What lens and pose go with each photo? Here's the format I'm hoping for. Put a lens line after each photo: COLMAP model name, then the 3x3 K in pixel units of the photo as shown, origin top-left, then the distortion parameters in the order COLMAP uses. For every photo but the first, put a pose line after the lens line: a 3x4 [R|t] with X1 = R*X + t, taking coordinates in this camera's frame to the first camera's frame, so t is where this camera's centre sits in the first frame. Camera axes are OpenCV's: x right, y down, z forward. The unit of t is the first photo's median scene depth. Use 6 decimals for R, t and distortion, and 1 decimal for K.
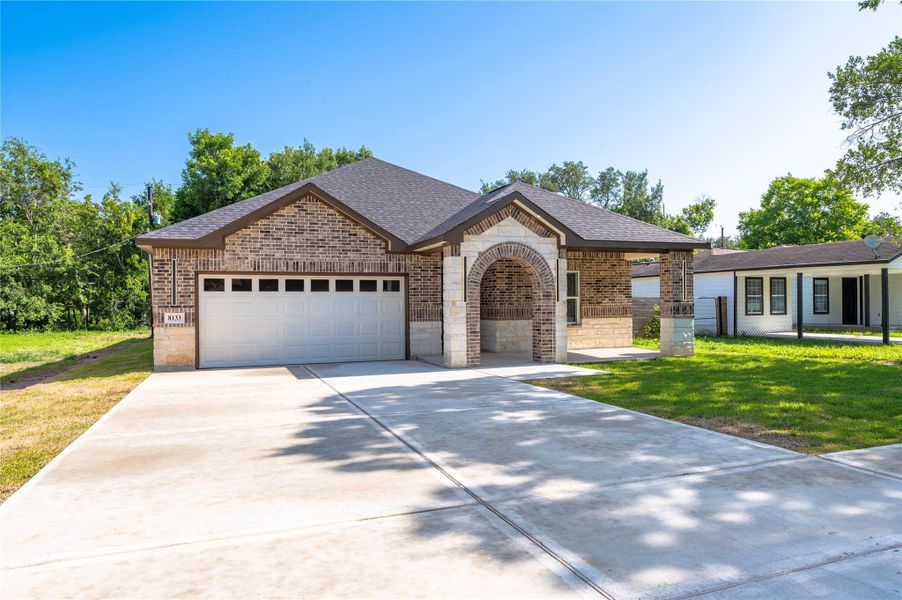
lens RADIAL K [[602.1, 0, 447.0], [0, 602.1, 301.8], [0, 0, 1]] dist [0.006752, -0.000596]
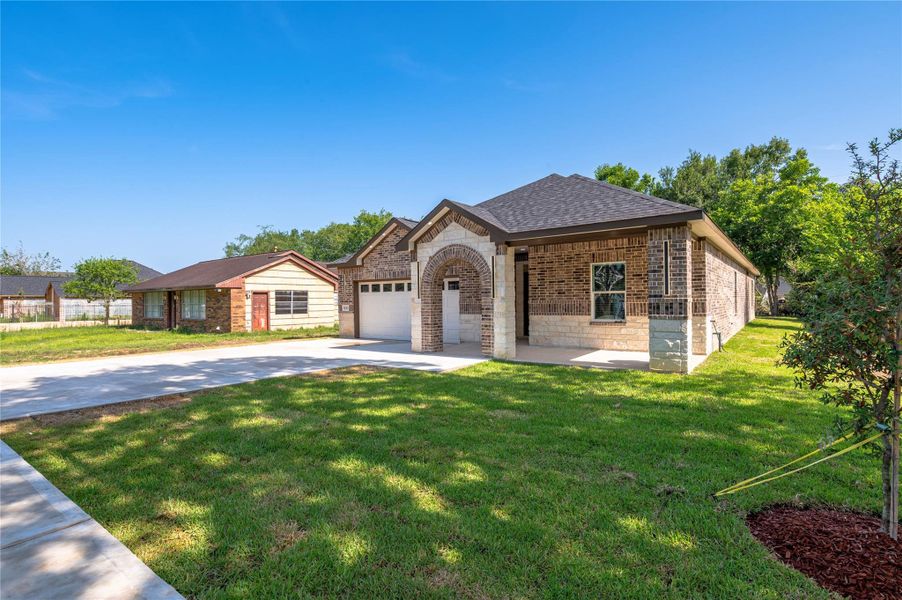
lens RADIAL K [[451.6, 0, 451.0], [0, 451.6, 300.0], [0, 0, 1]] dist [0.002278, 0.000158]
pose [[0.539184, 0.001774, -0.842186, 0.660268], [0.012082, 0.999879, 0.009842, -0.004592], [0.842101, -0.015482, 0.539097, 0.446774]]
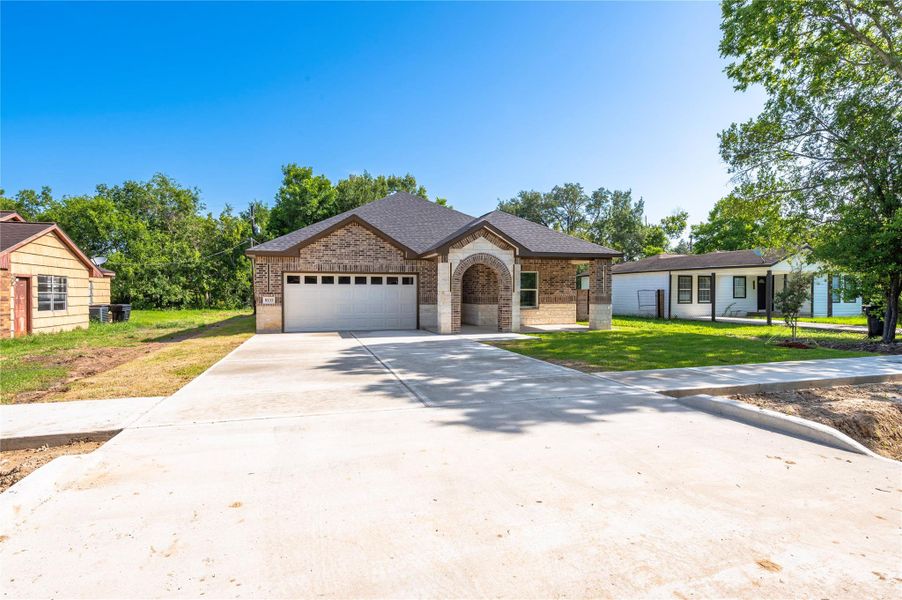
lens RADIAL K [[483.9, 0, 454.5], [0, 483.9, 297.3], [0, 0, 1]] dist [-0.000580, -0.000436]
pose [[0.998154, 0.010390, -0.059836, 0.091048], [-0.009598, 0.999863, 0.013510, -0.002516], [0.059968, -0.012911, 0.998117, -0.196650]]
